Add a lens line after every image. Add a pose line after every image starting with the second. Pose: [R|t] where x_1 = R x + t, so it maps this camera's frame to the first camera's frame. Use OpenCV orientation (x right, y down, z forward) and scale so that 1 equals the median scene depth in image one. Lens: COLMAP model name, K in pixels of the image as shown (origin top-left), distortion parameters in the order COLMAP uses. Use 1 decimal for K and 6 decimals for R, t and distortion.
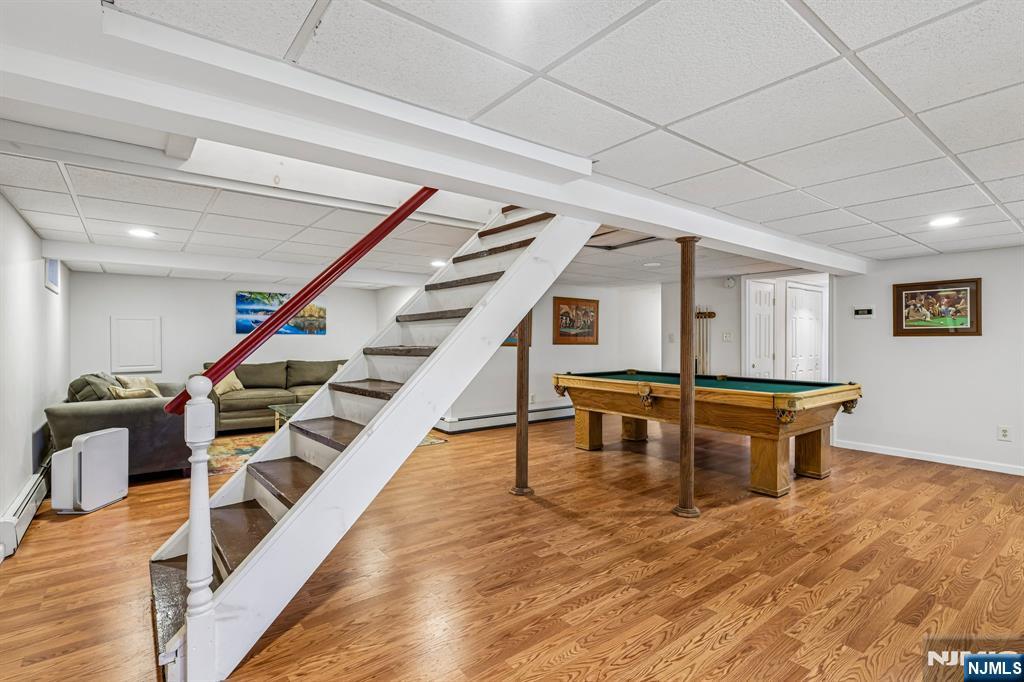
lens RADIAL K [[485.9, 0, 510.7], [0, 485.9, 341.7], [0, 0, 1]] dist [0.000752, 0.000012]
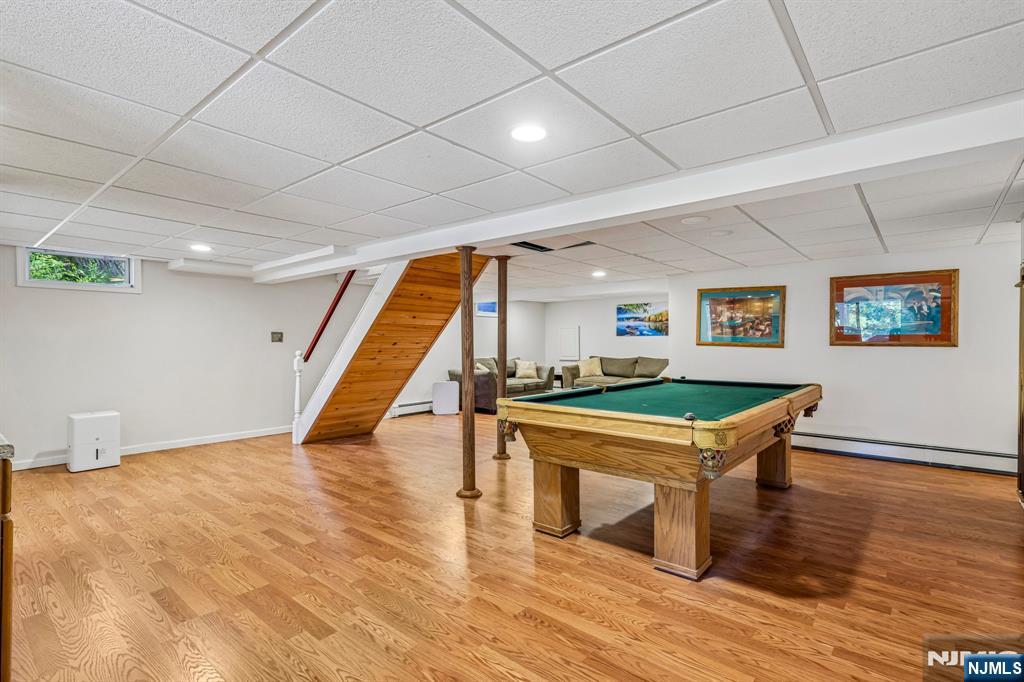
lens RADIAL K [[485.9, 0, 512.1], [0, 485.9, 343.1], [0, 0, 1]] dist [0.000752, 0.000012]
pose [[0.209887, 0.001382, -0.977725, 1.752044], [-0.001575, 0.999998, 0.001076, 0.006427], [0.977724, 0.001314, 0.209889, 1.030355]]
